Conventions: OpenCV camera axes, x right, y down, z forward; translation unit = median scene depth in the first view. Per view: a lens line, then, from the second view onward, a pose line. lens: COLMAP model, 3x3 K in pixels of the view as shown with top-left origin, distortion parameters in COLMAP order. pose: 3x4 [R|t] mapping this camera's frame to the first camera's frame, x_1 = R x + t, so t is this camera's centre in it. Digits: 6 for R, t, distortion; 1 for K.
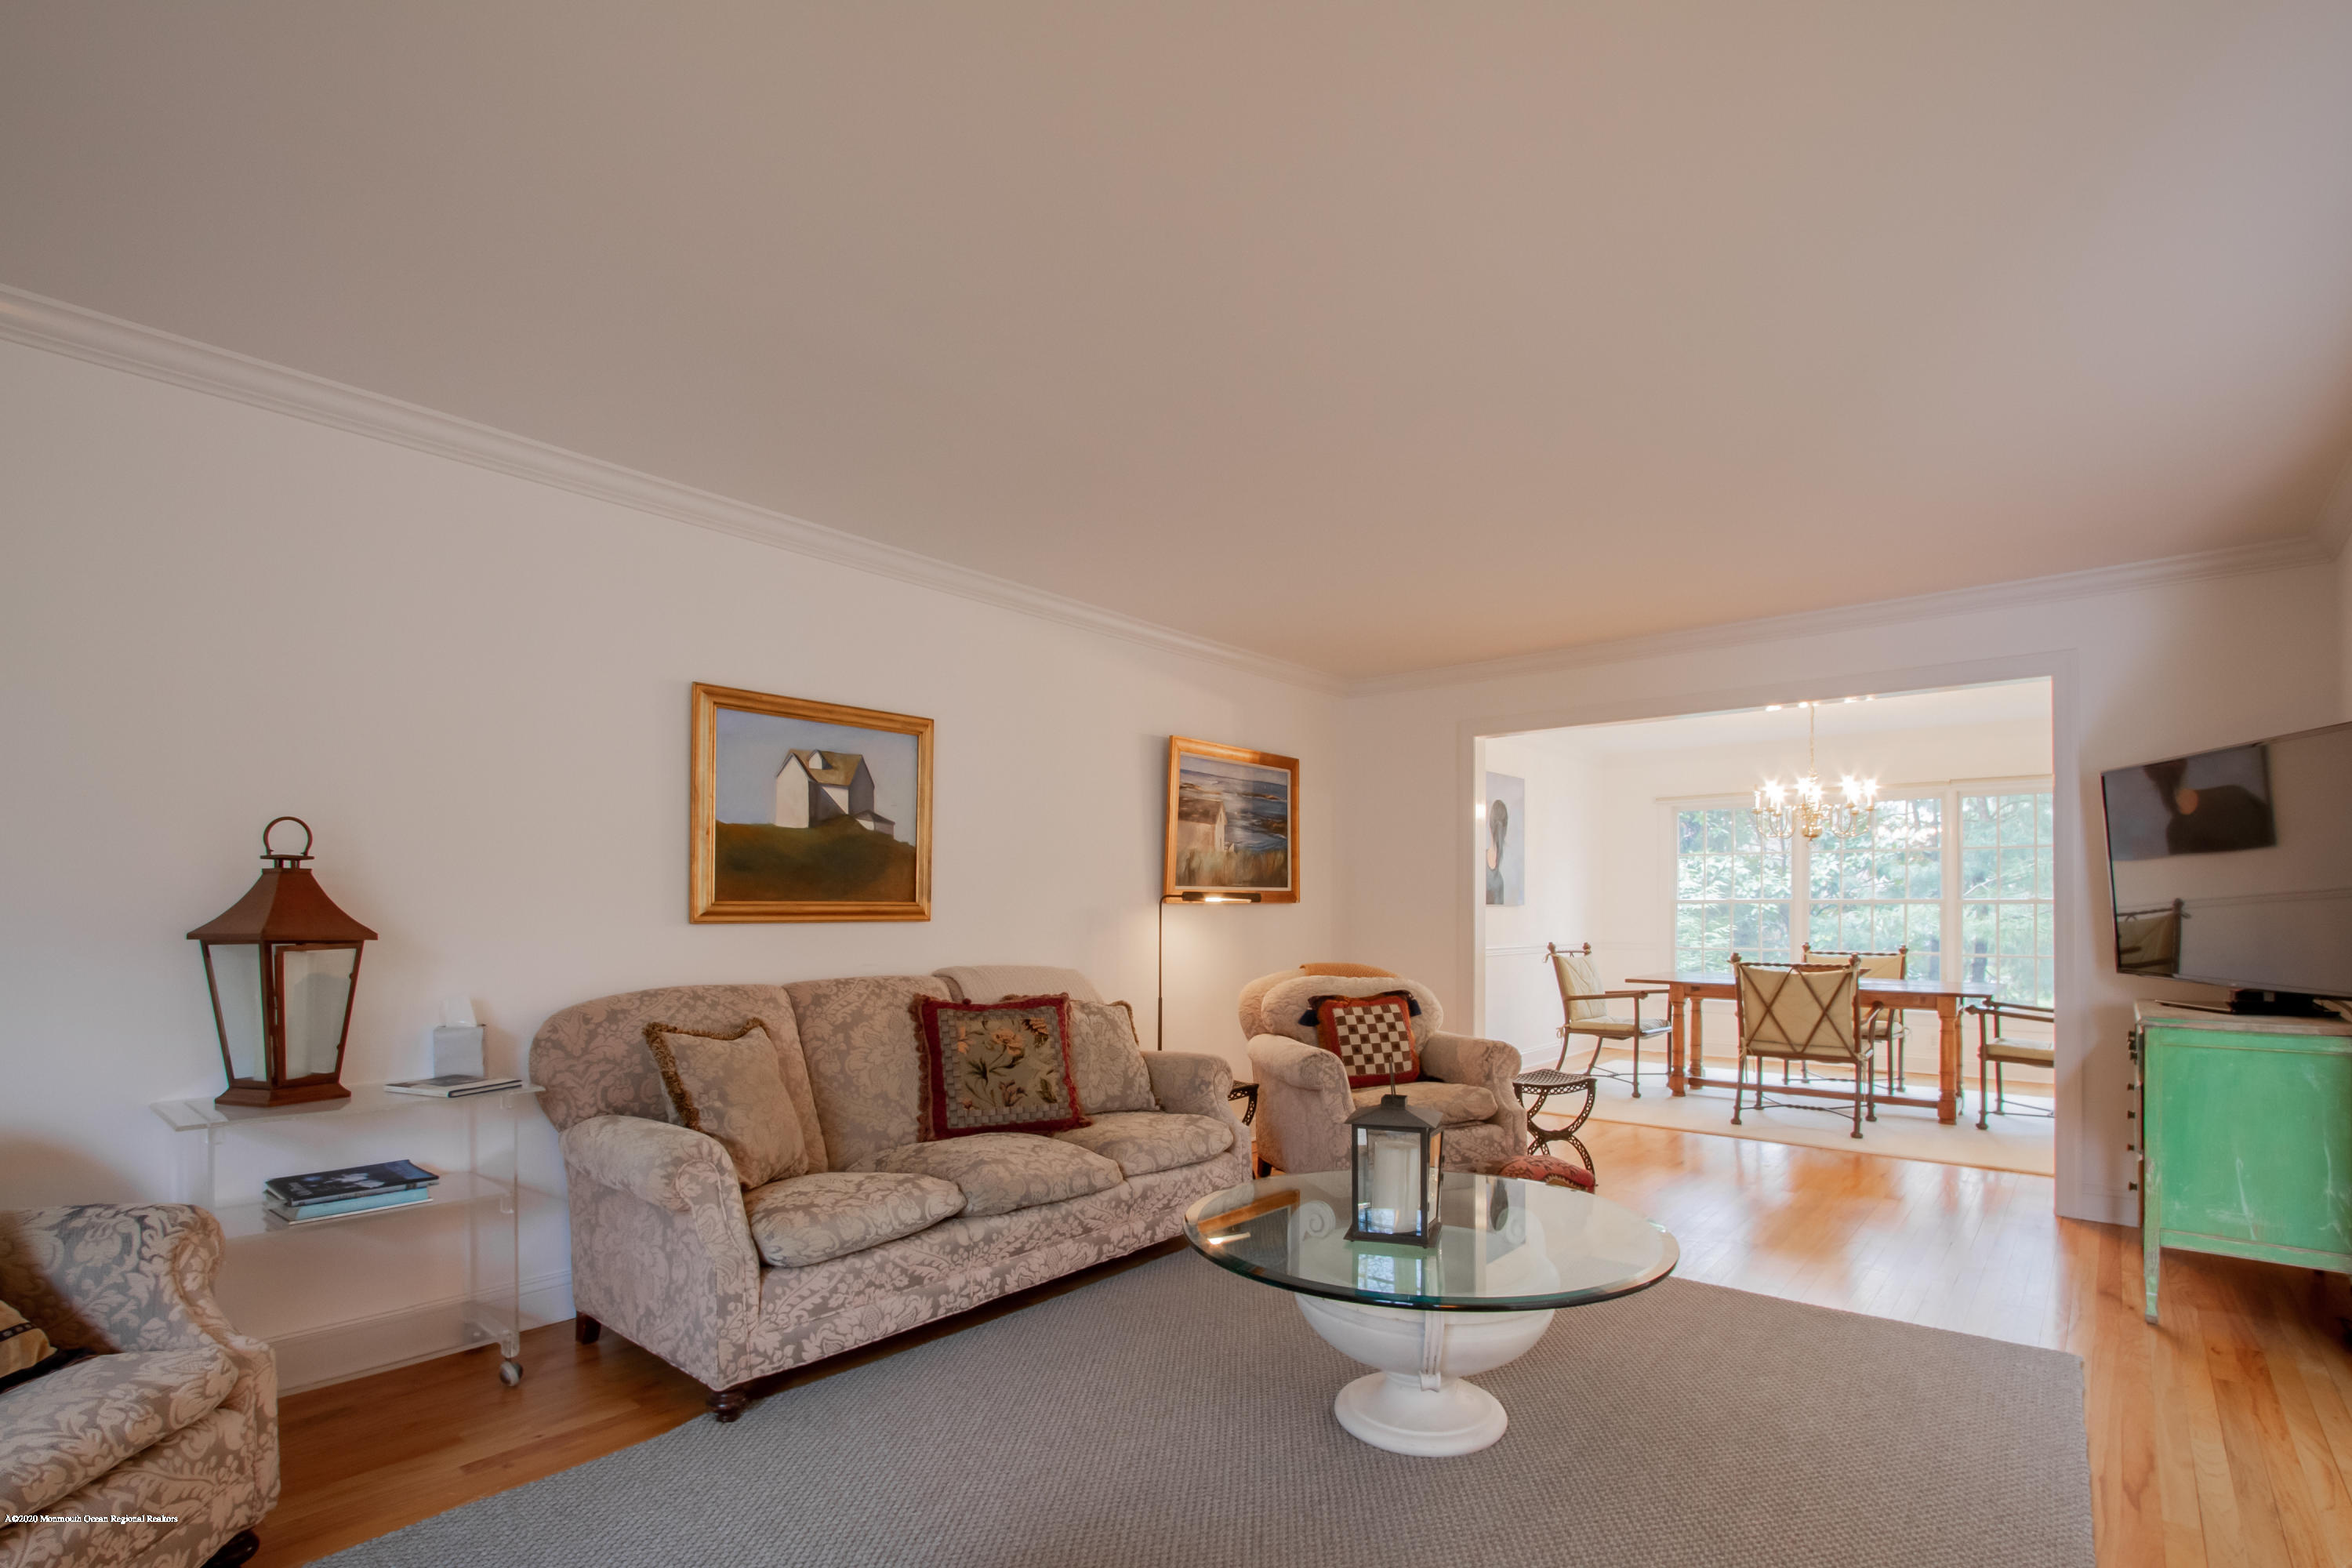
lens RADIAL K [[1101.0, 0, 1206.7], [0, 1101.0, 894.1], [0, 0, 1]] dist [-0.012125, 0.002757]
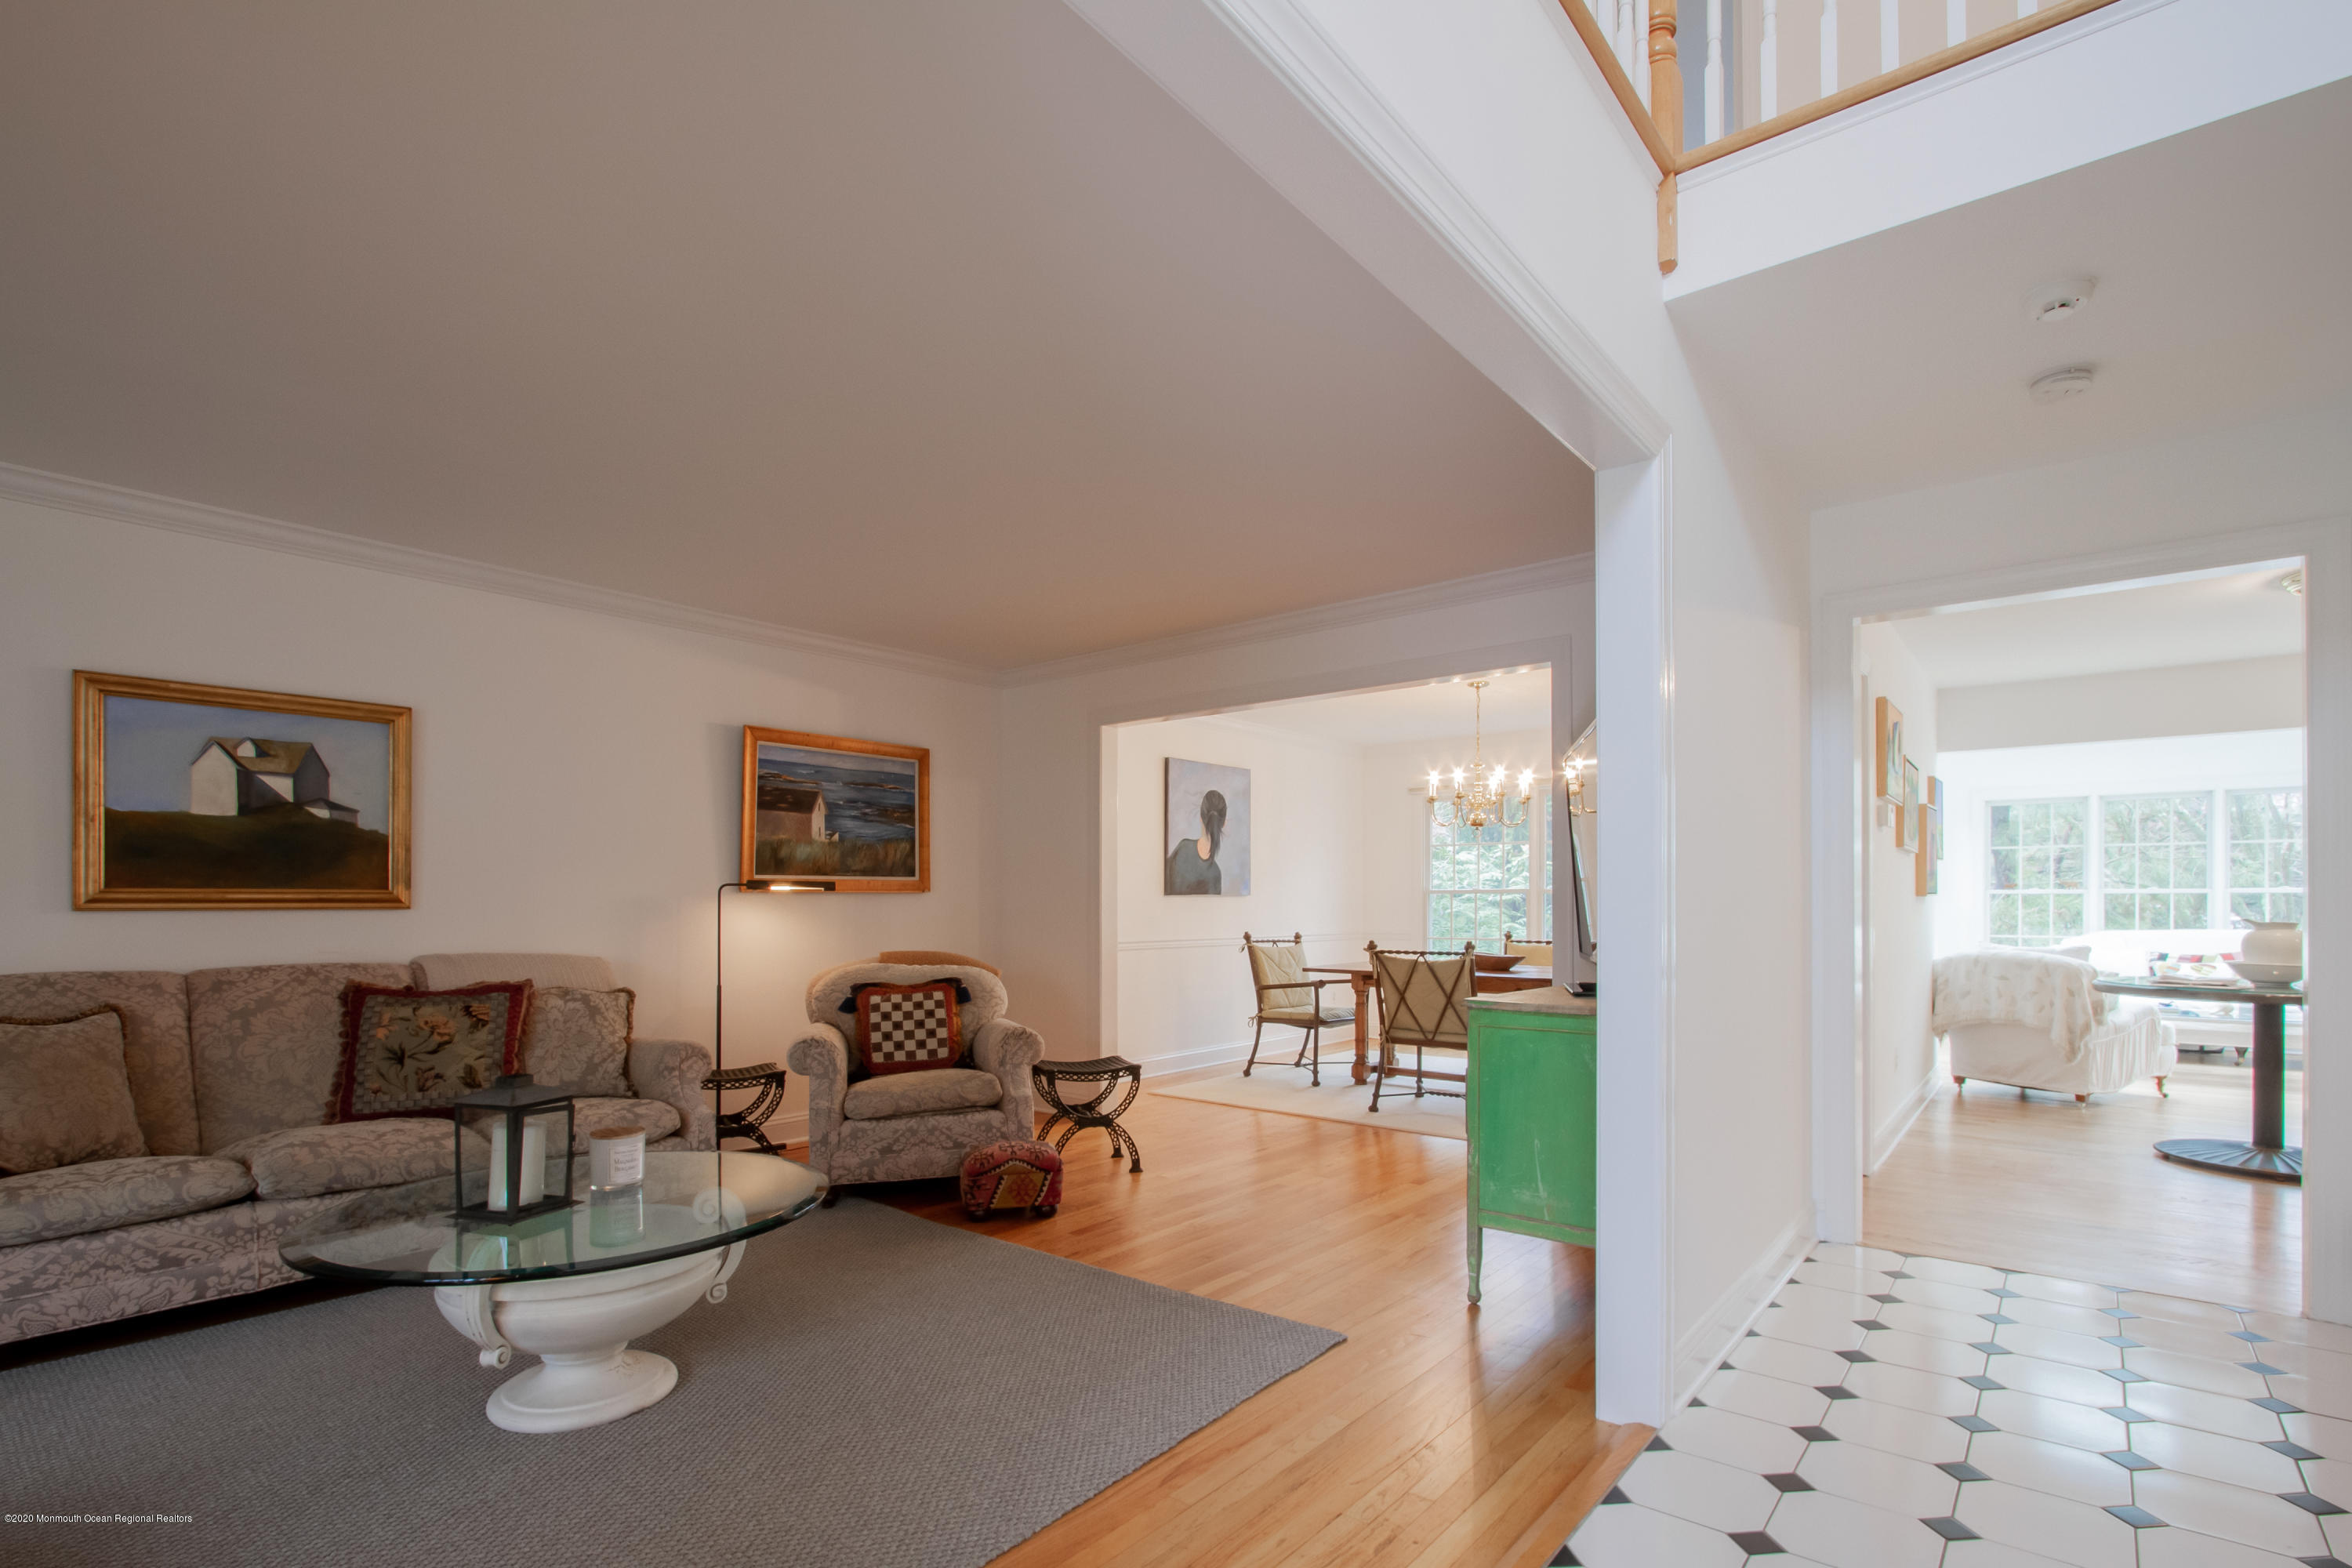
lens RADIAL K [[1101.0, 0, 1199.7], [0, 1101.0, 888.6], [0, 0, 1]] dist [-0.012125, 0.002757]
pose [[0.999924, -0.002360, 0.012113, 0.456581], [0.002363, 0.999997, -0.000210, 0.007978], [-0.012112, 0.000239, 0.999927, -0.007943]]
